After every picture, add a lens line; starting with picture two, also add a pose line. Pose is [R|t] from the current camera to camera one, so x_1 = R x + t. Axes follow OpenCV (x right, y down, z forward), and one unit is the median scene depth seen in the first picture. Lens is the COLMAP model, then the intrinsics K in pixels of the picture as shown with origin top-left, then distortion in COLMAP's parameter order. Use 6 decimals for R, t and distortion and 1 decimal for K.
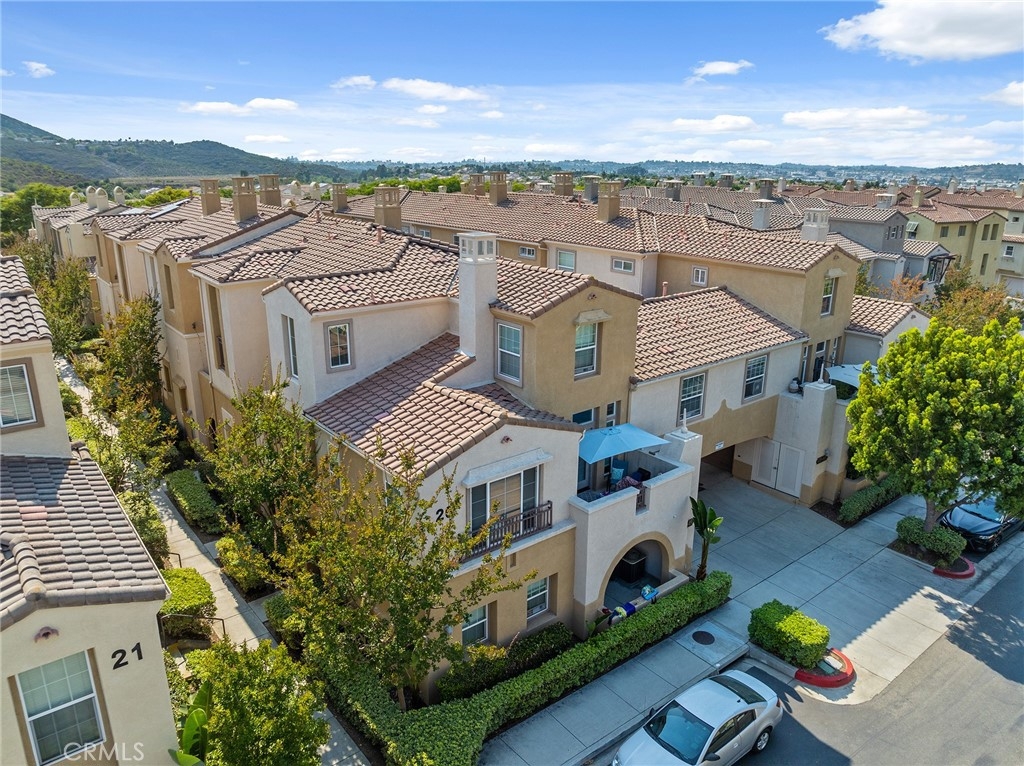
lens RADIAL K [[715.1, 0, 512.0], [0, 715.1, 383.0], [0, 0, 1]] dist [-0.036719, -0.004482]
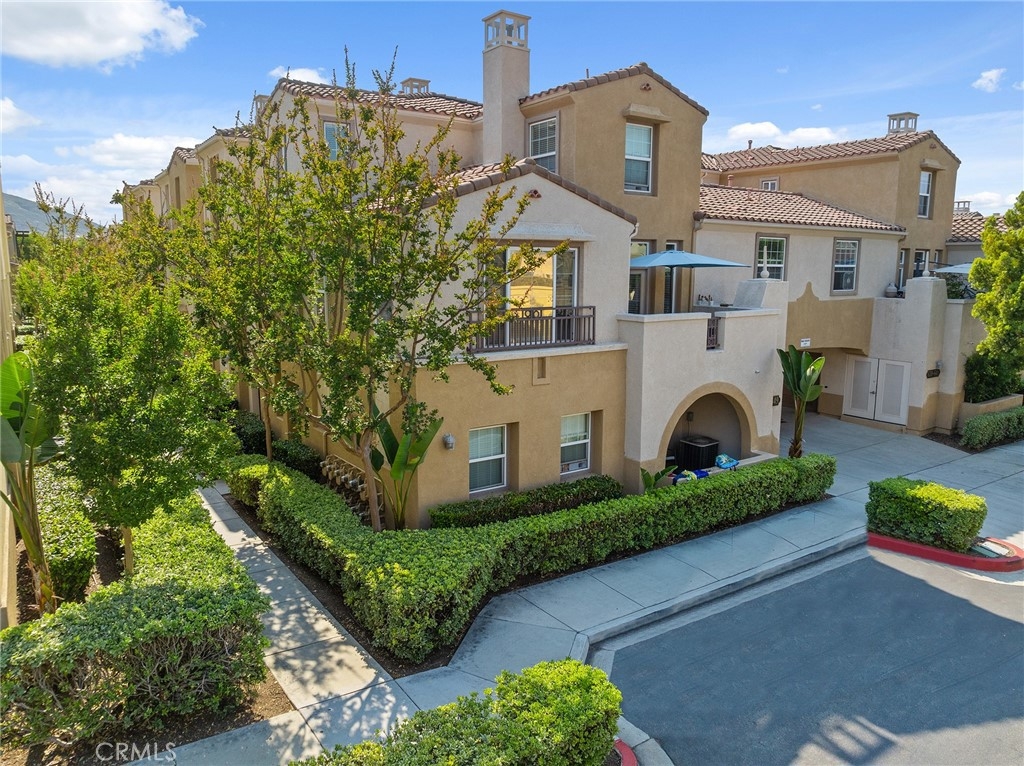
lens RADIAL K [[715.1, 0, 512.0], [0, 715.1, 383.0], [0, 0, 1]] dist [-0.036719, -0.004482]
pose [[0.997483, 0.009271, -0.070302, 0.020162], [-0.019108, 0.989885, -0.140580, 0.322066], [0.068287, 0.141570, 0.987570, 0.235997]]
